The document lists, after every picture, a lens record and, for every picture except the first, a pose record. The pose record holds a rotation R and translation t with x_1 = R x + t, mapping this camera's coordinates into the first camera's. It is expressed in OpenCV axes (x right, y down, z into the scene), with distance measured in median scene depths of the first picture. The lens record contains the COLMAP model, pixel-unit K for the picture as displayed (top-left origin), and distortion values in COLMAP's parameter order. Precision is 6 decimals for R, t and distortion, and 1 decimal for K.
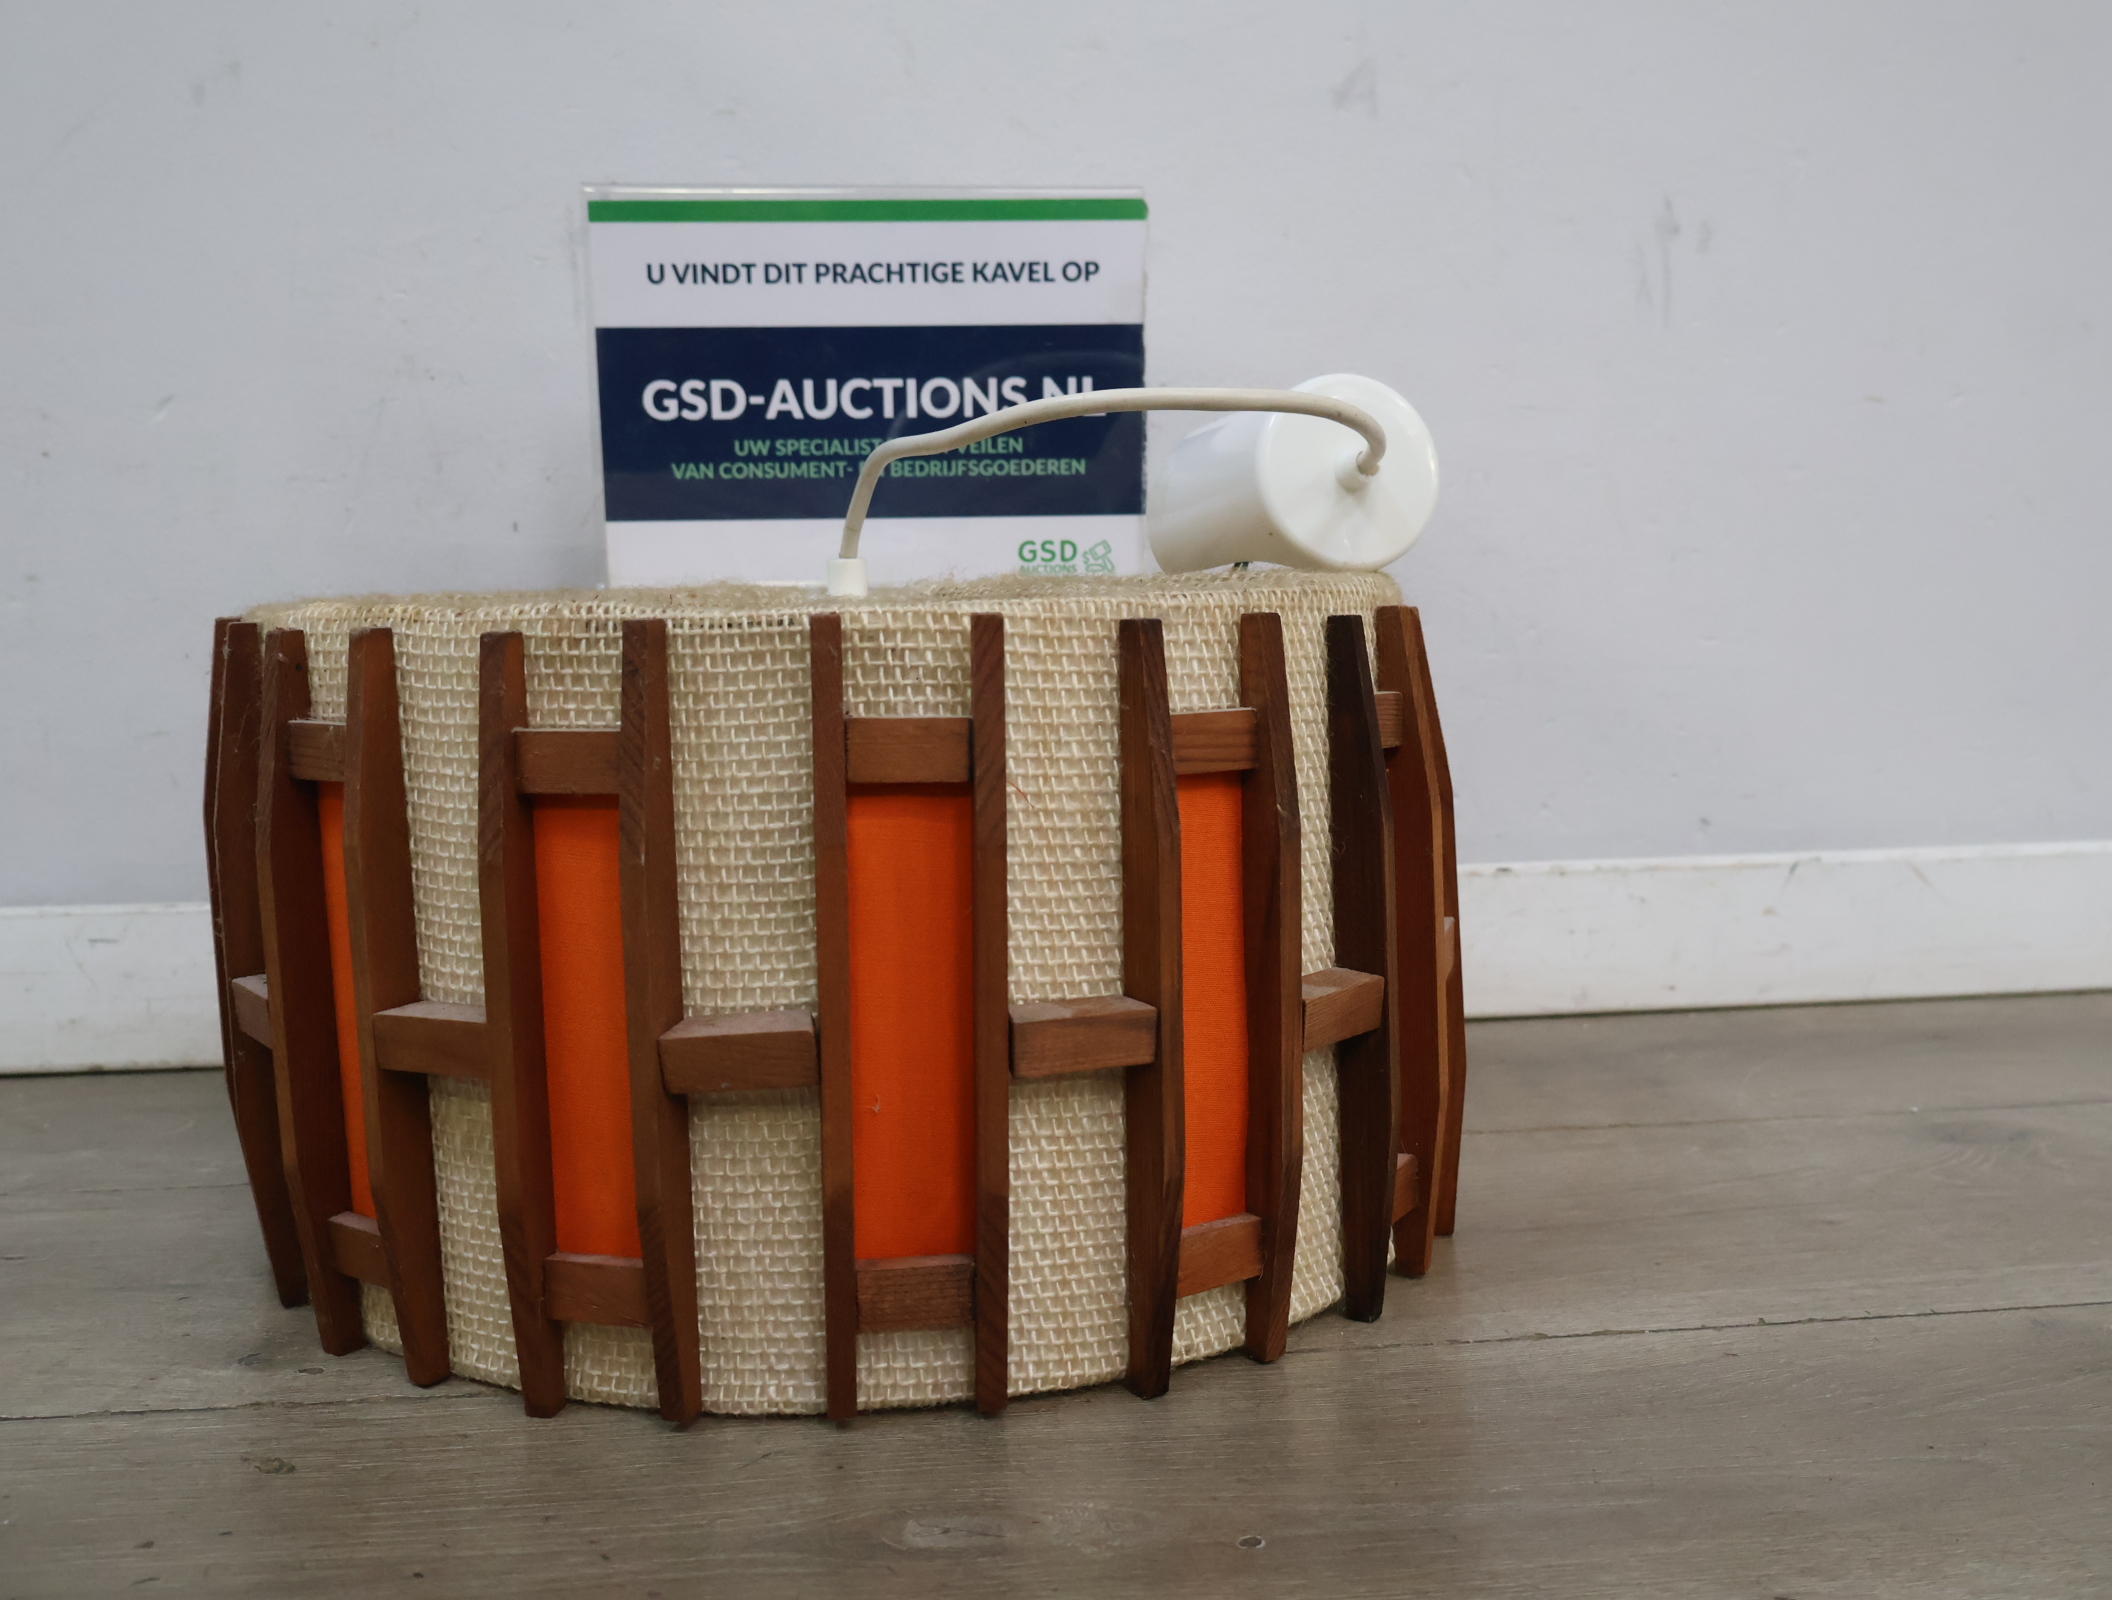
lens RADIAL K [[2052.5, 0, 1053.7], [0, 2052.5, 788.4], [0, 0, 1]] dist [0.011977, 0.000000]
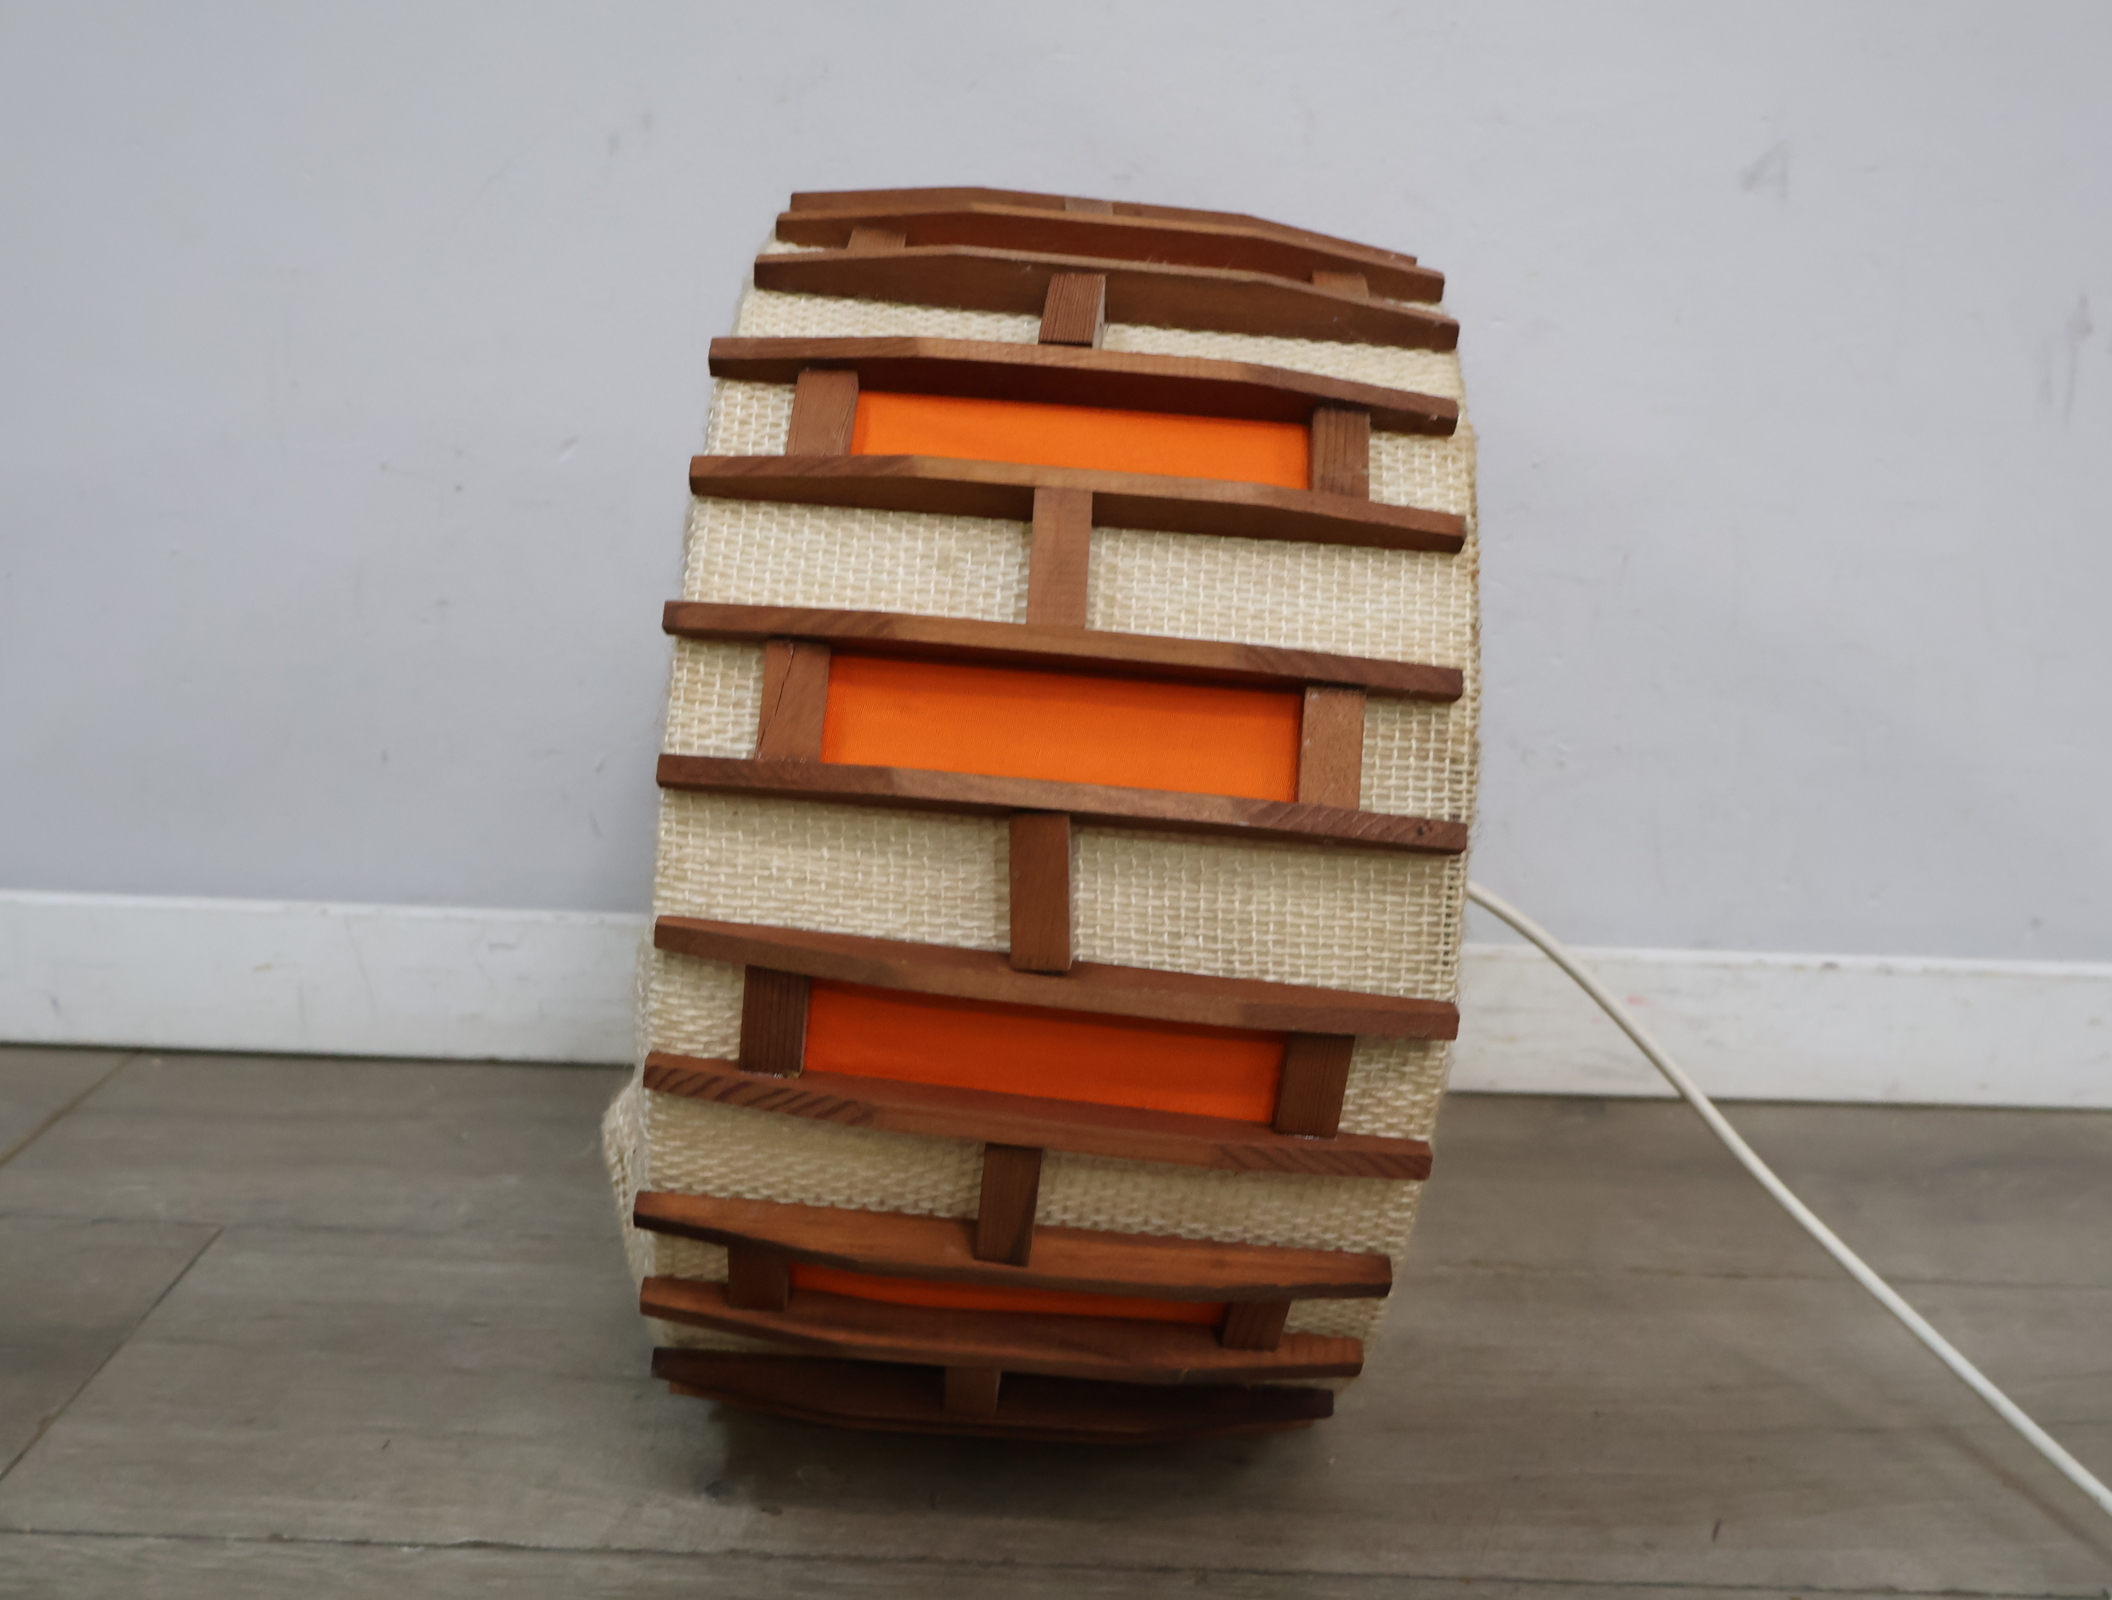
lens RADIAL K [[2052.5, 0, 1057.1], [0, 2052.5, 811.6], [0, 0, 1]] dist [0.011977, 0.000000]
pose [[0.993971, 0.072602, -0.082167, -0.141607], [-0.060424, 0.988014, 0.142050, -0.268939], [0.091496, -0.136229, 0.986443, -0.047380]]
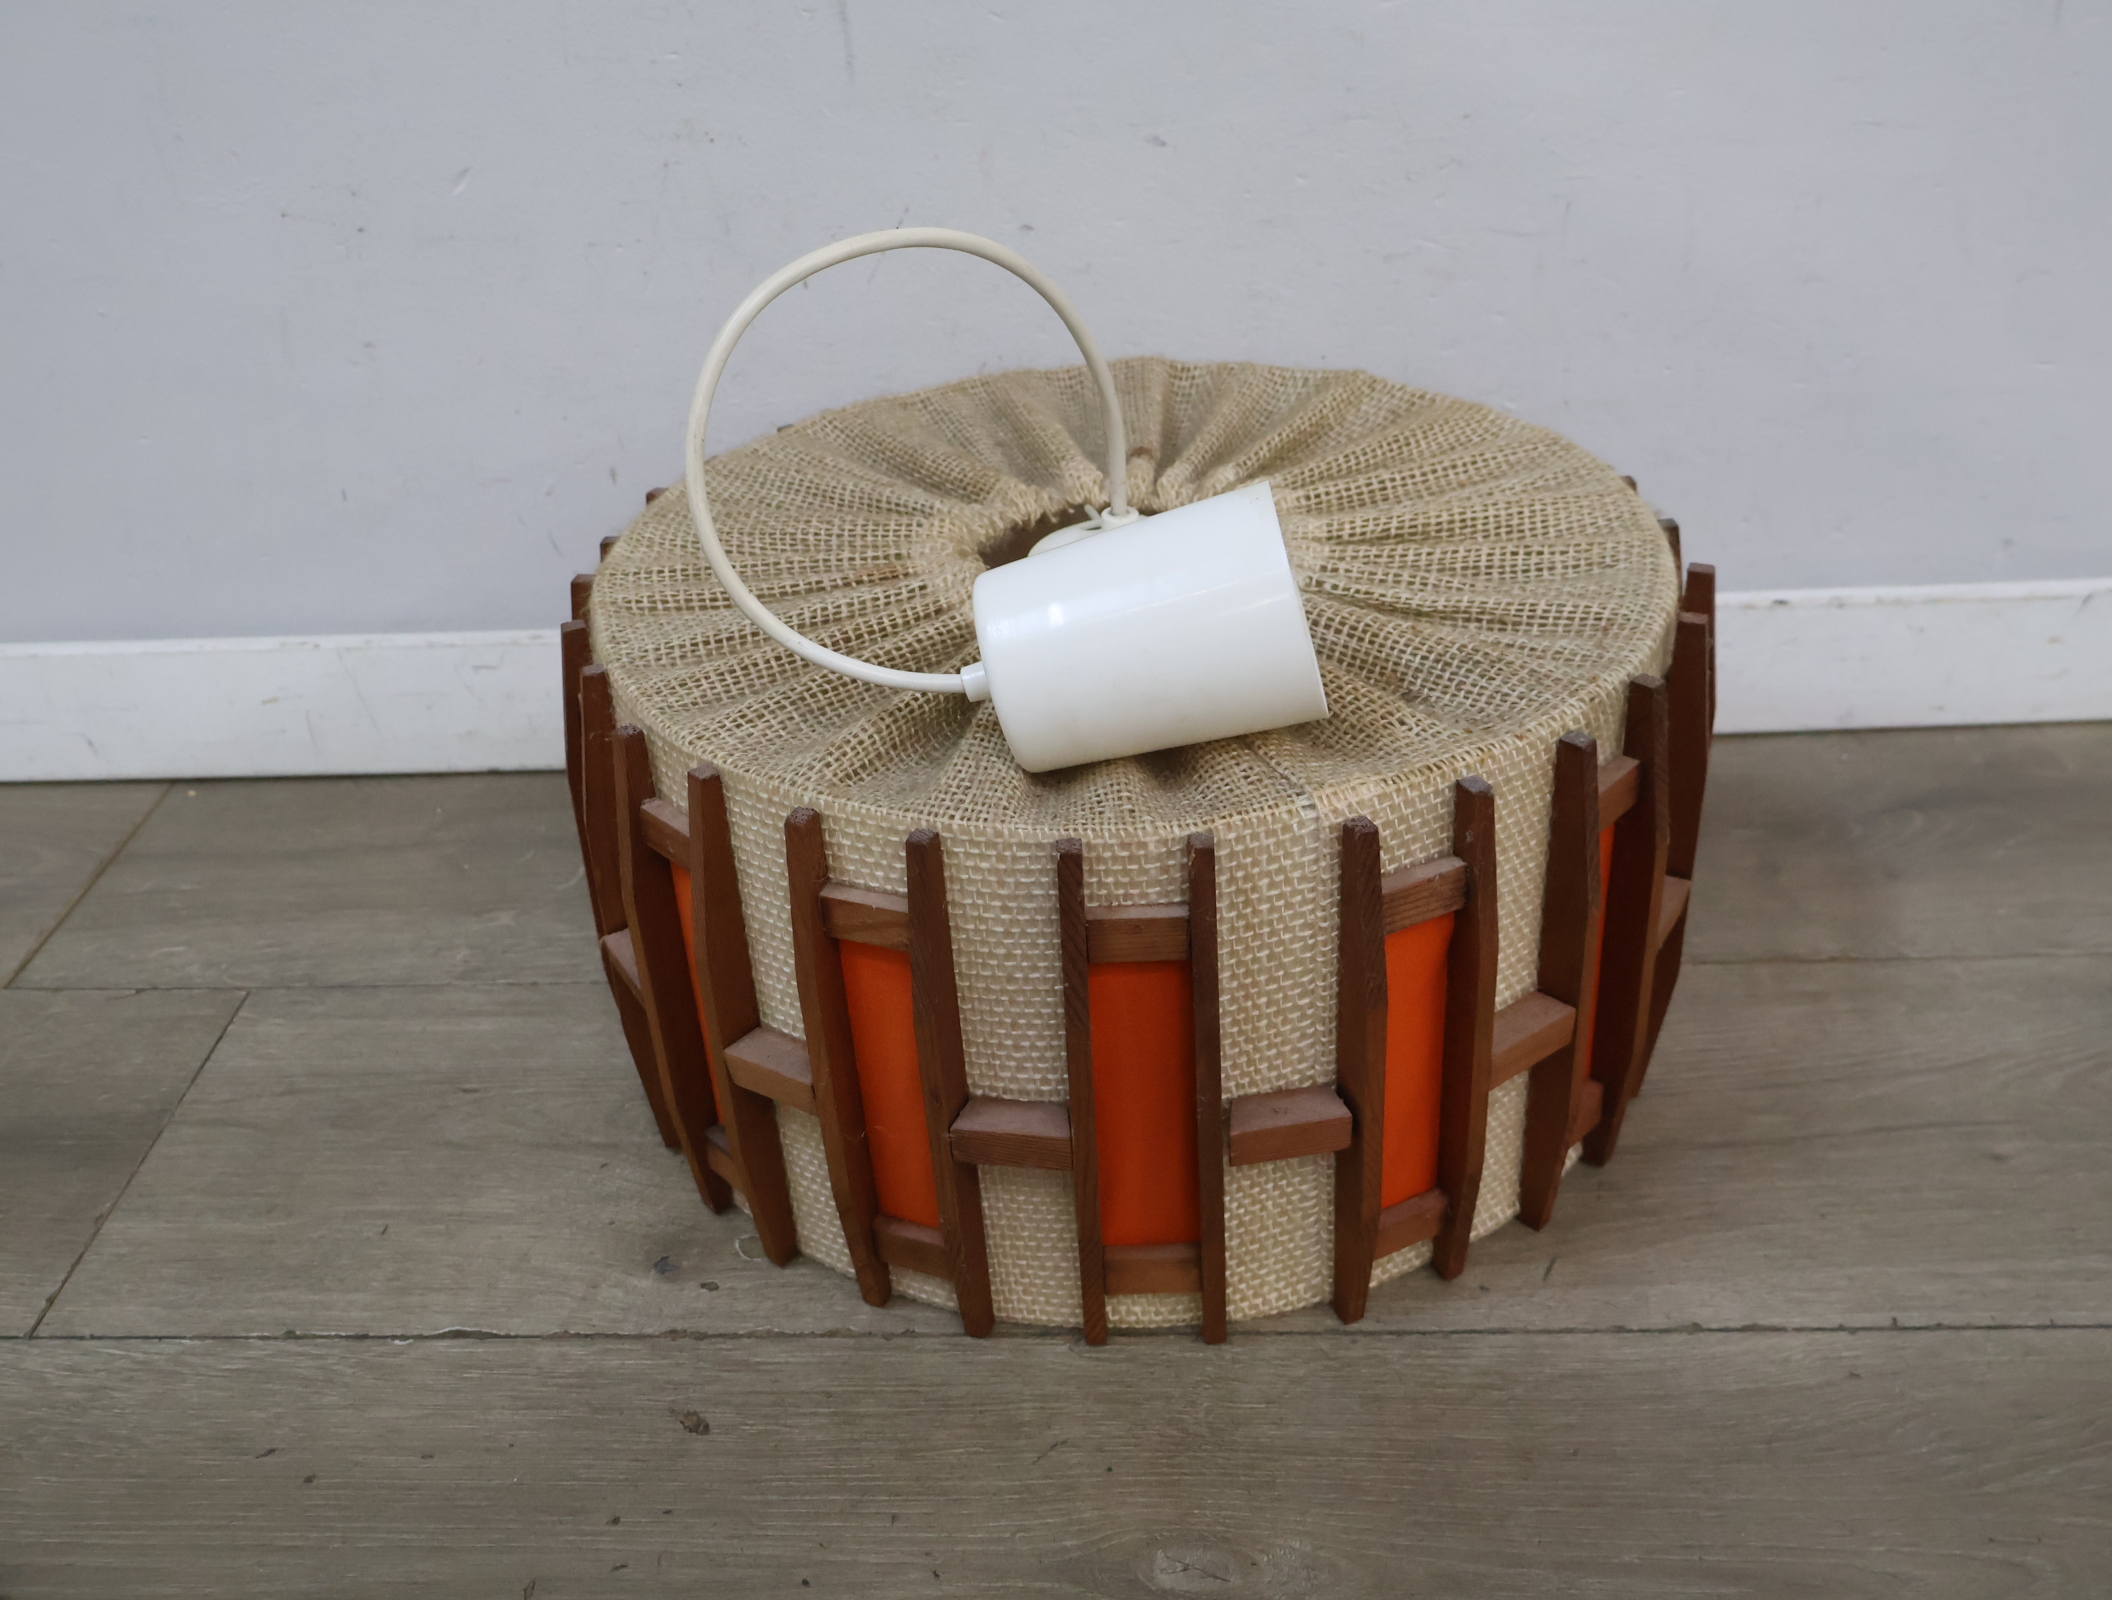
lens RADIAL K [[2052.5, 0, 1063.8], [0, 2052.5, 801.5], [0, 0, 1]] dist [0.011977, 0.000000]
pose [[0.988483, 0.040756, -0.145744, 0.036221], [0.026770, 0.900776, 0.433459, -0.552900], [0.148949, -0.432368, 0.889310, 0.014308]]
